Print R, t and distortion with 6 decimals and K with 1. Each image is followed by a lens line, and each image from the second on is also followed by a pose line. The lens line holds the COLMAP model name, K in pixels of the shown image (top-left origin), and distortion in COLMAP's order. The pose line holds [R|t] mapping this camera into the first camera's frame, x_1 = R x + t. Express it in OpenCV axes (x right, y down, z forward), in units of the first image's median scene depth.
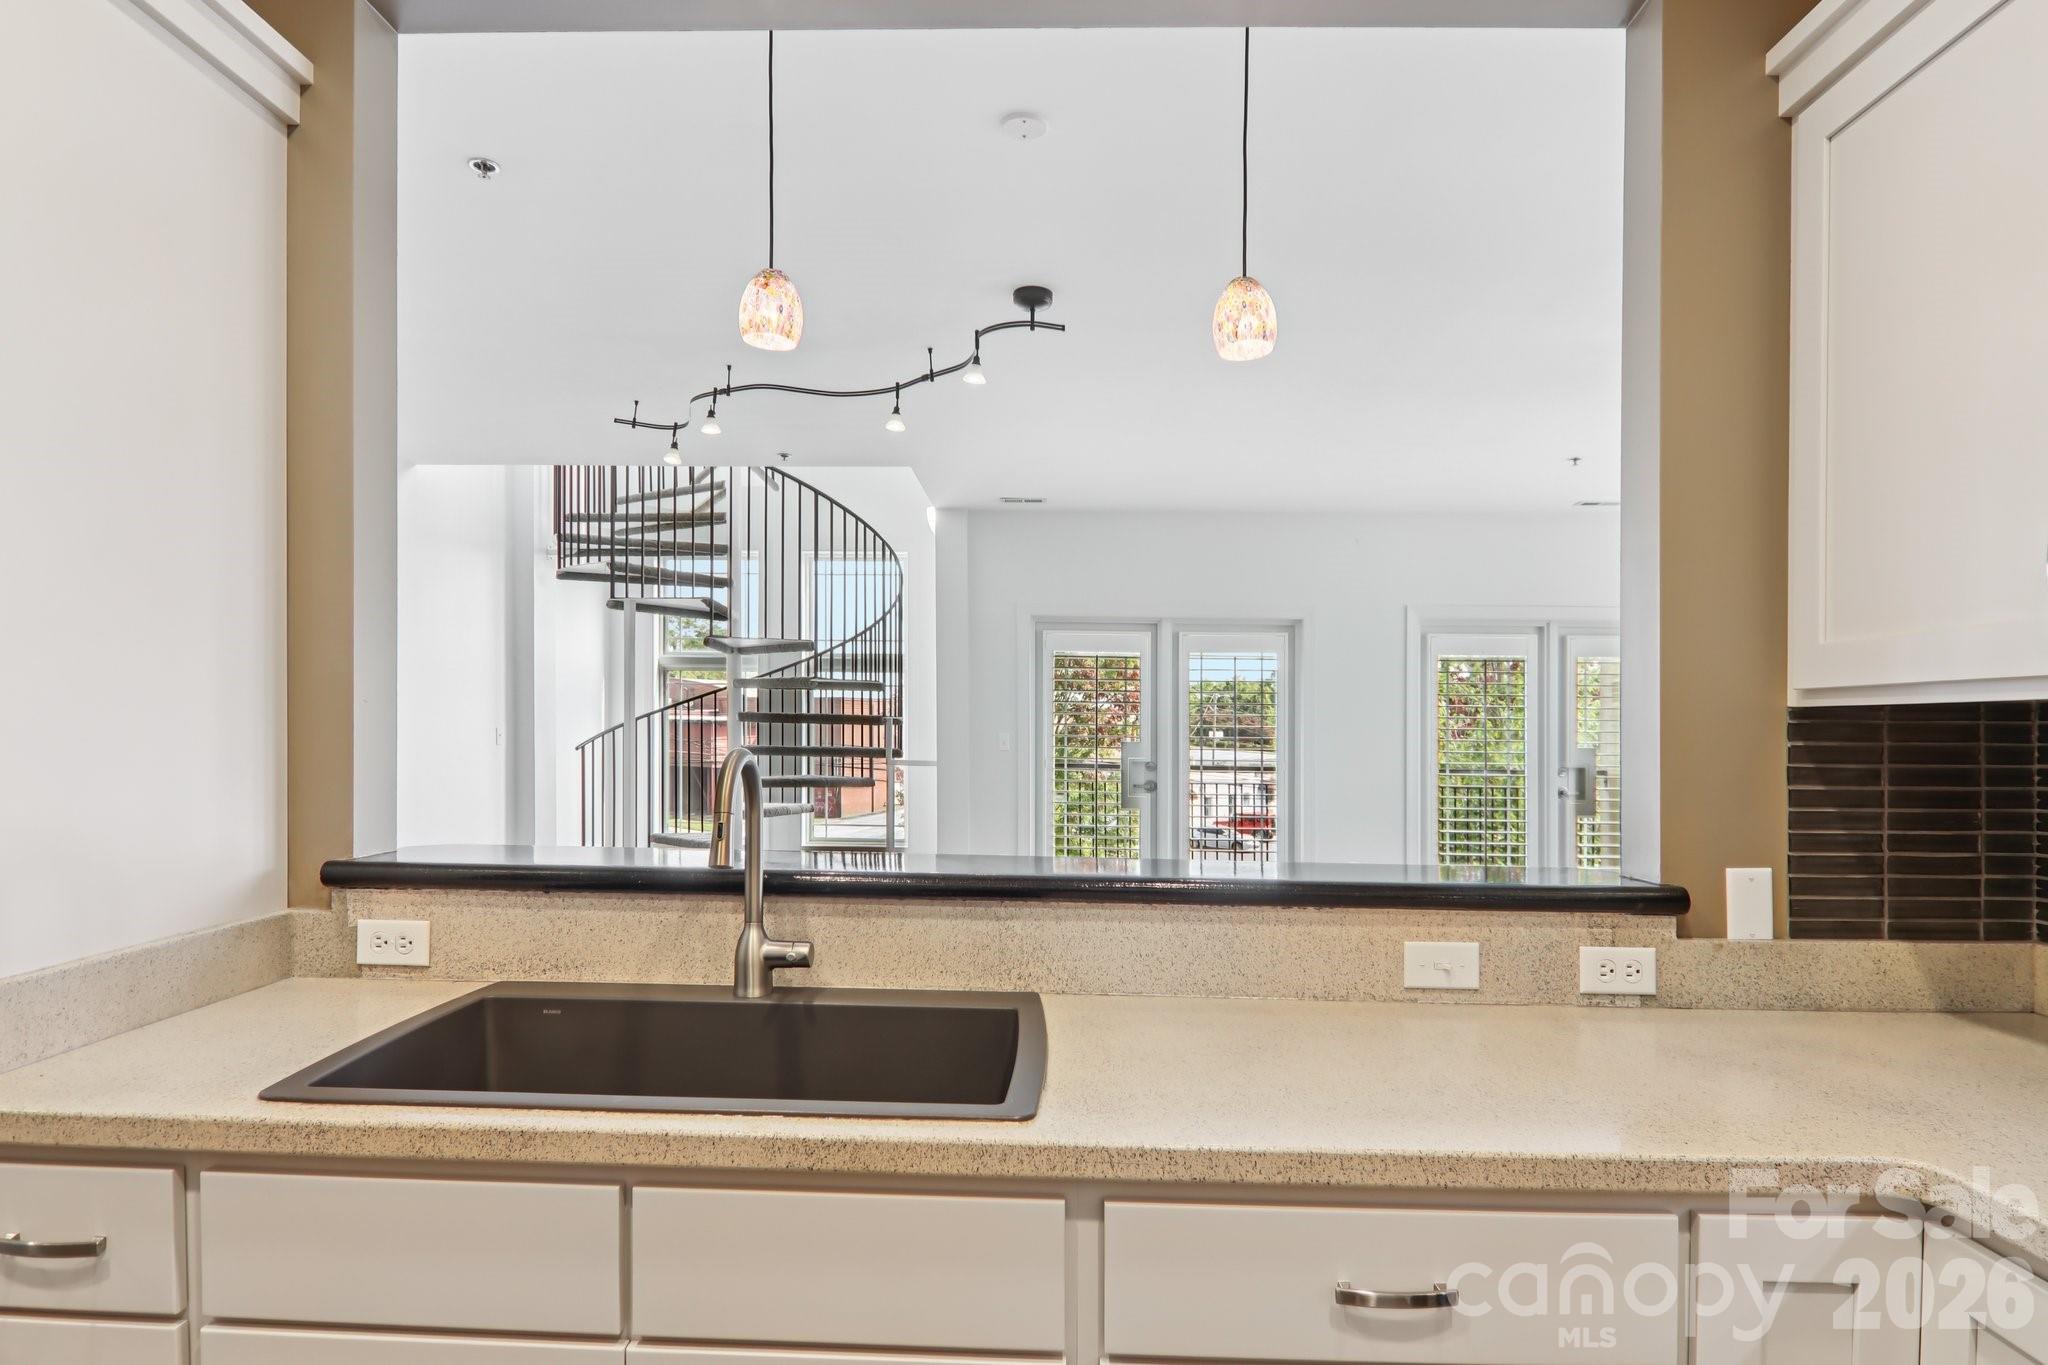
lens RADIAL K [[1171.9, 0, 1008.3], [0, 1171.9, 733.1], [0, 0, 1]] dist [0.000152, -0.000769]
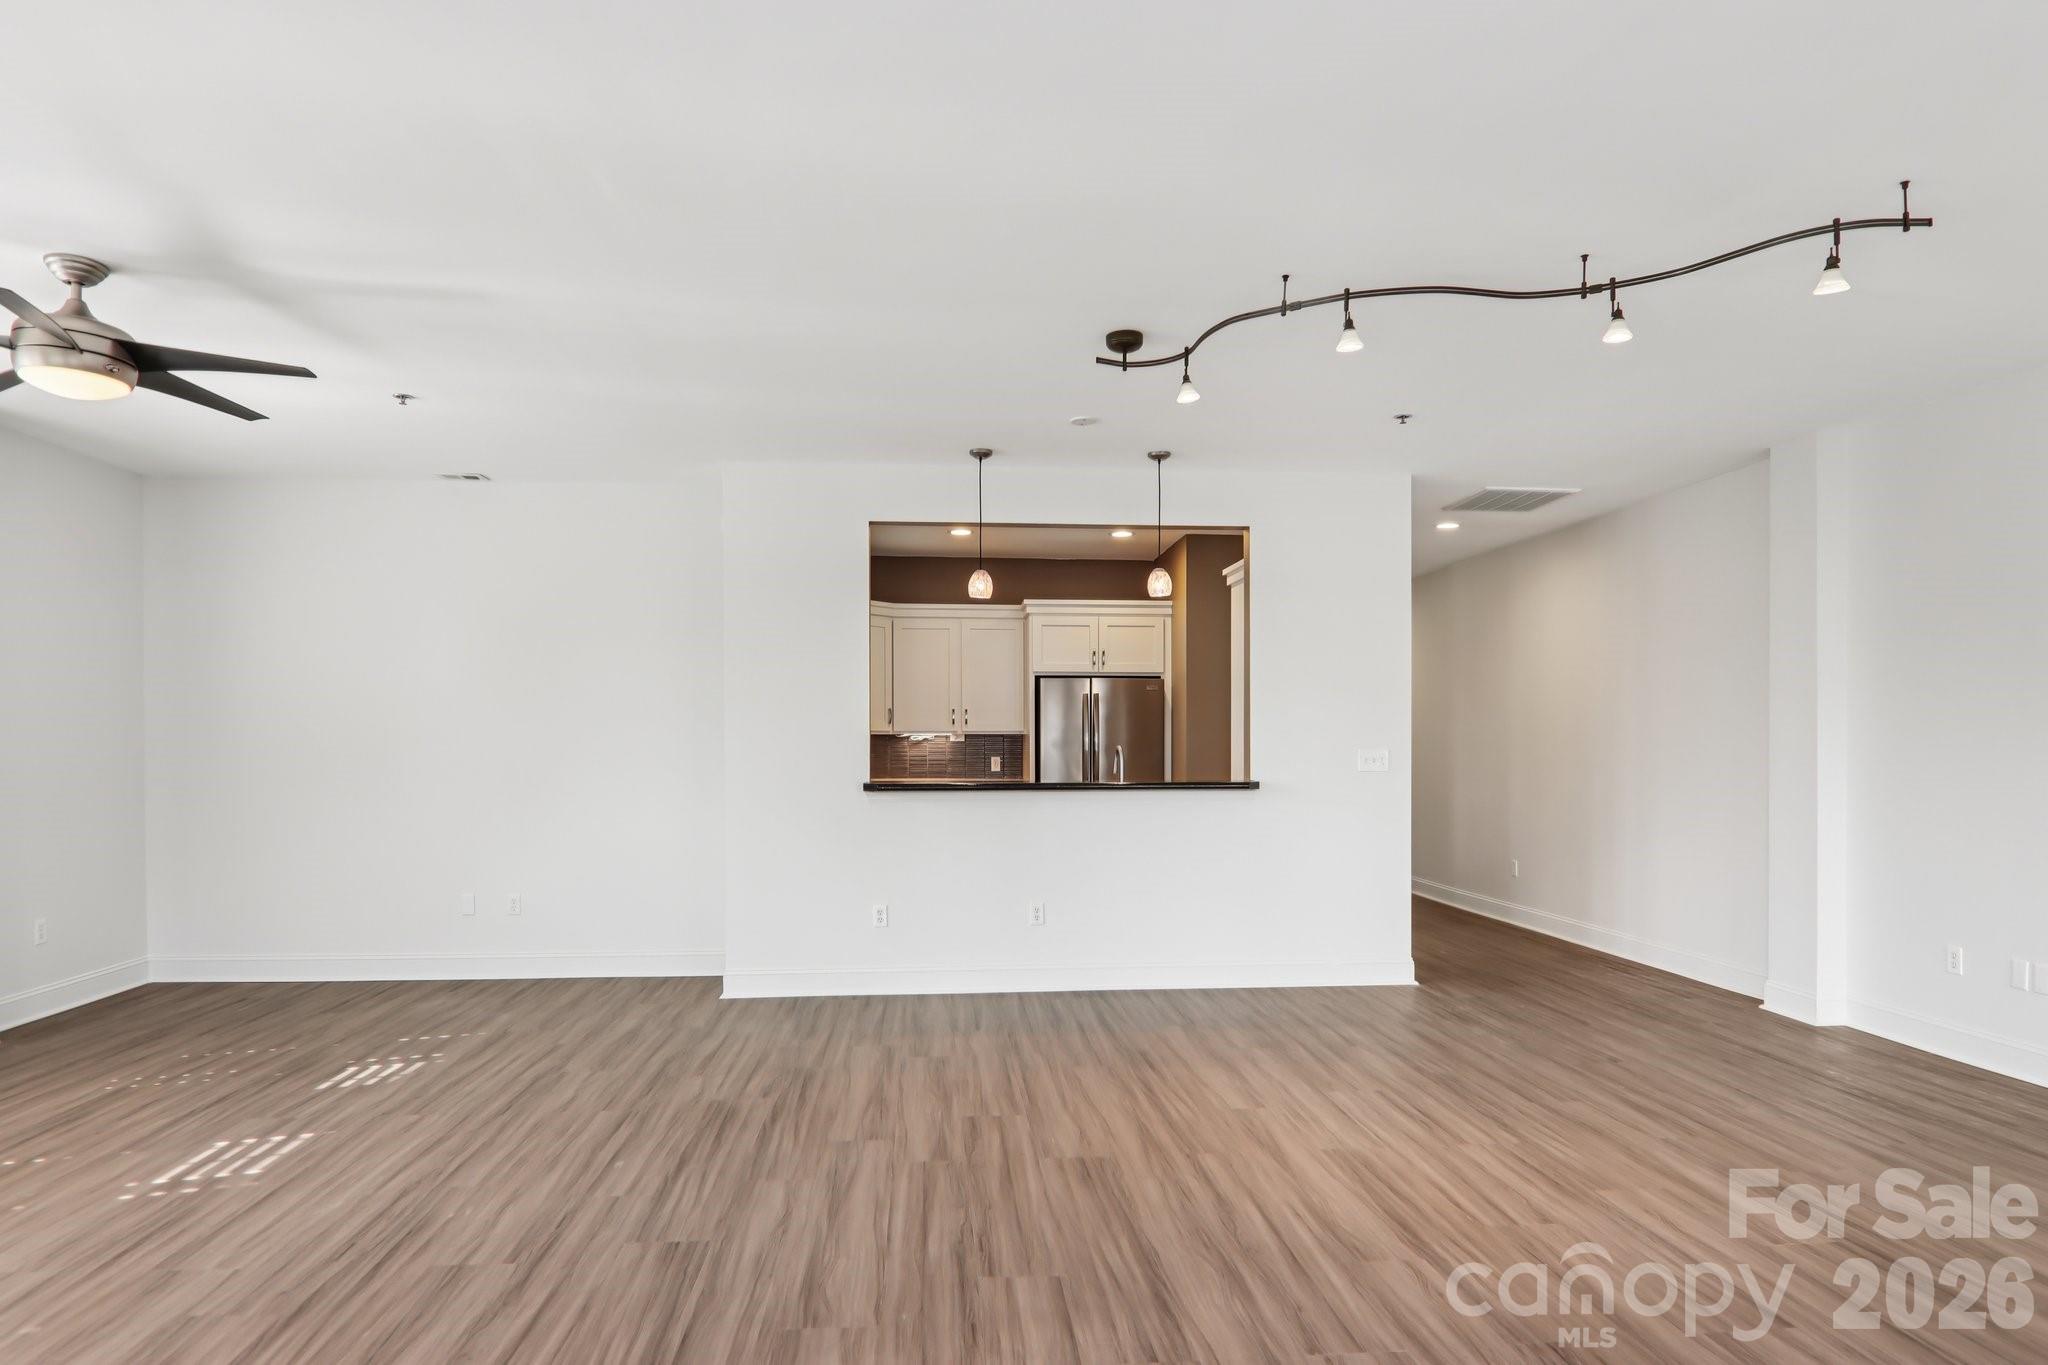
lens RADIAL K [[1145.9, 0, 1008.5], [0, 1145.9, 743.0], [0, 0, 1]] dist [0.000488, -0.000573]
pose [[-0.992851, -0.016233, -0.118249, 0.537757], [-0.017005, 0.999840, 0.005522, -0.012793], [0.118140, 0.007493, -0.992969, 4.437534]]
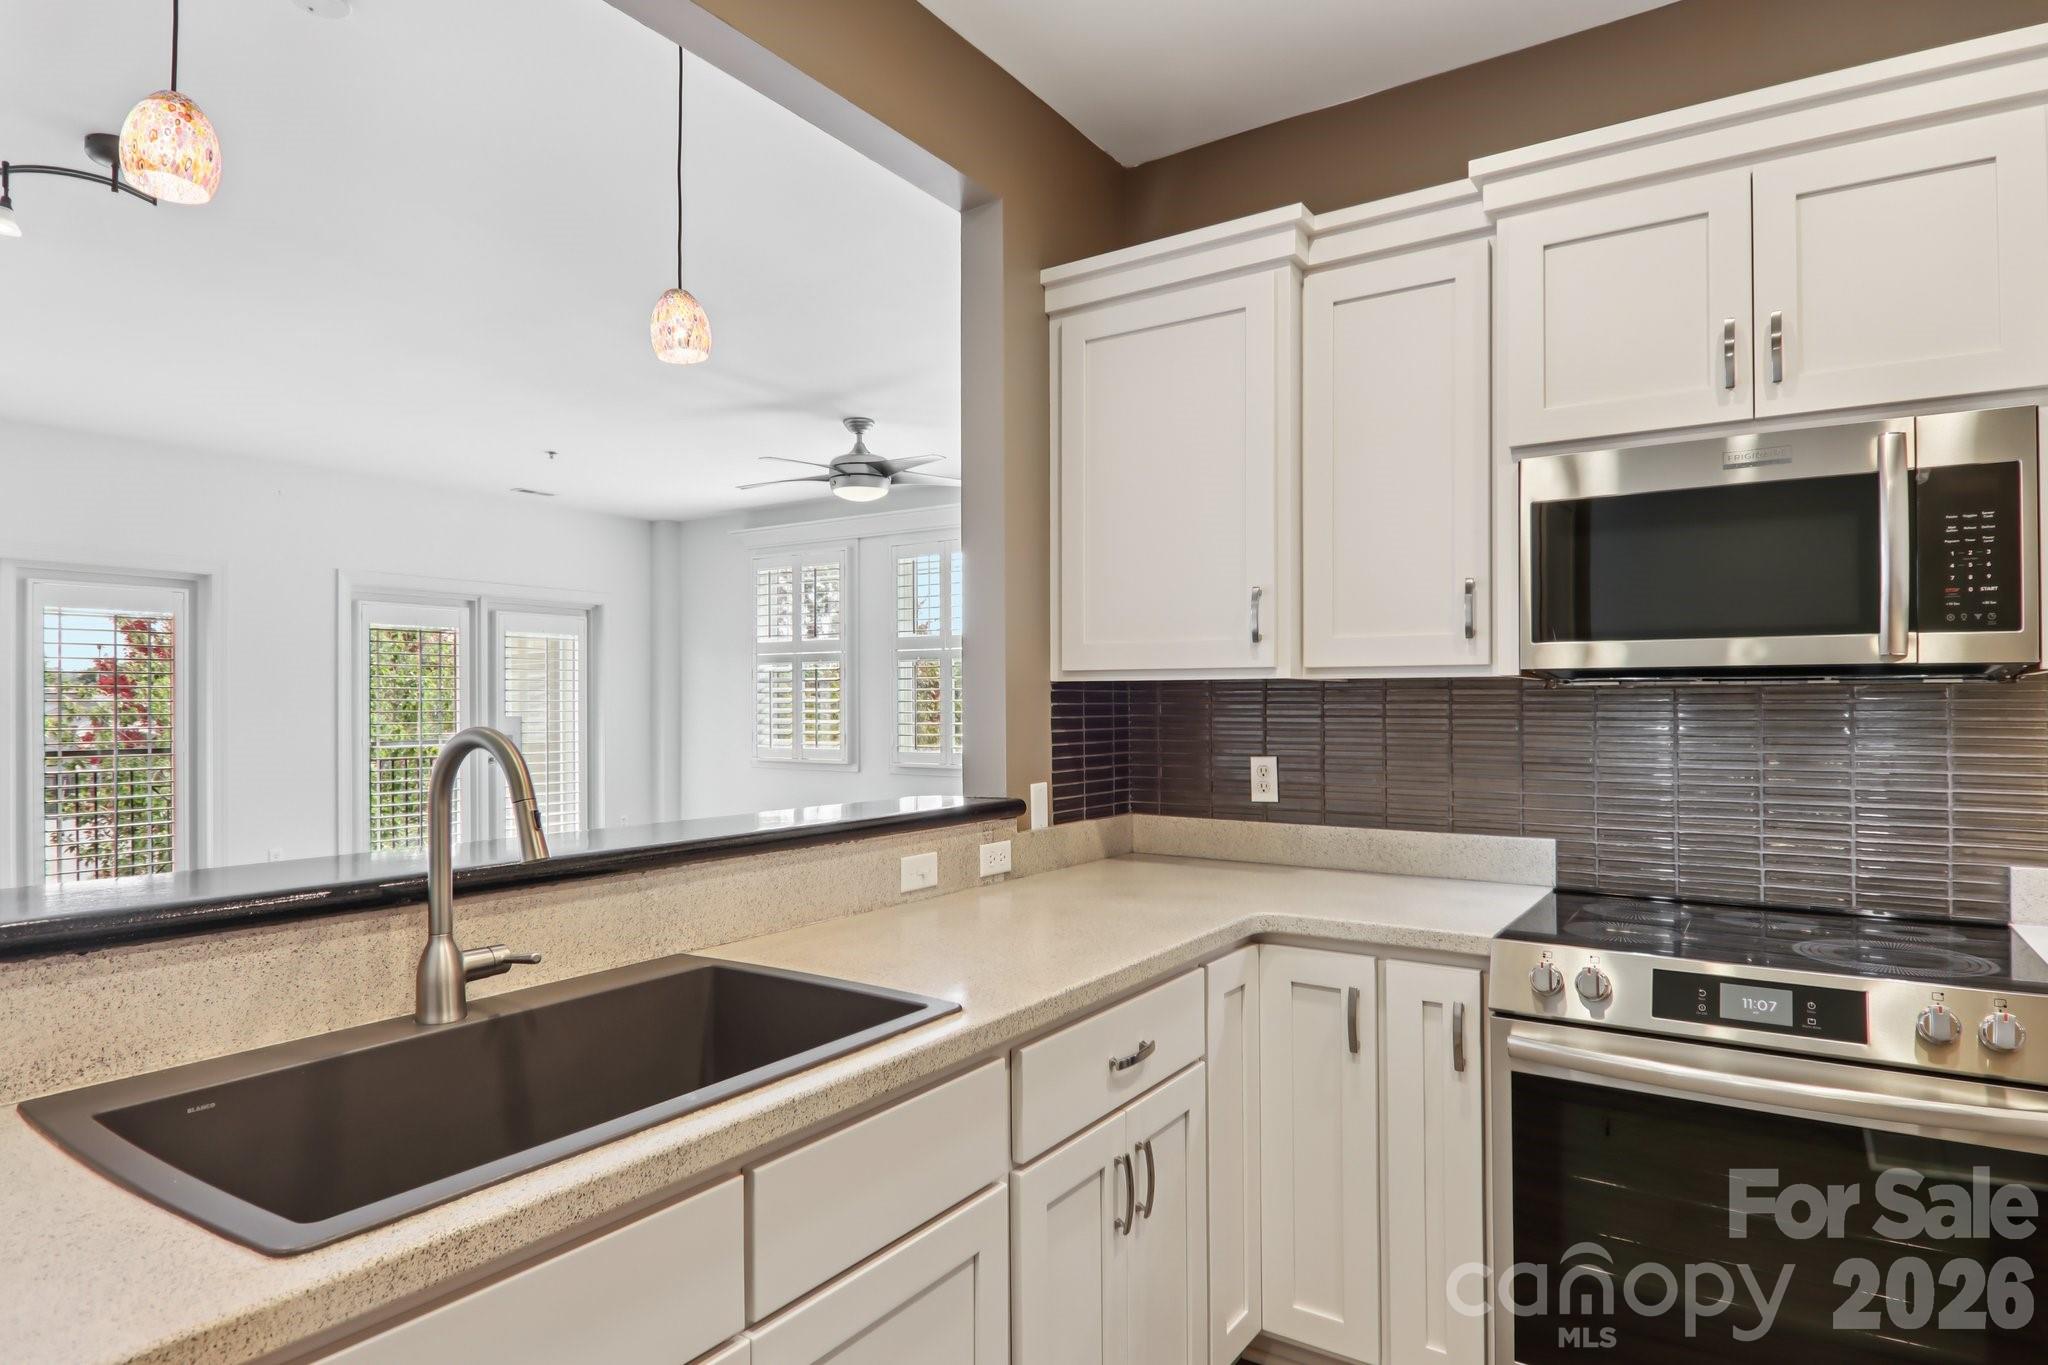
lens RADIAL K [[1154.6, 0, 1027.6], [0, 1154.6, 696.6], [0, 0, 1]] dist [0.004697, -0.018709]
pose [[0.516440, -0.009010, 0.856276, -0.701536], [0.013576, 0.999905, 0.002333, -0.005476], [-0.856216, 0.010420, 0.516513, 0.204856]]
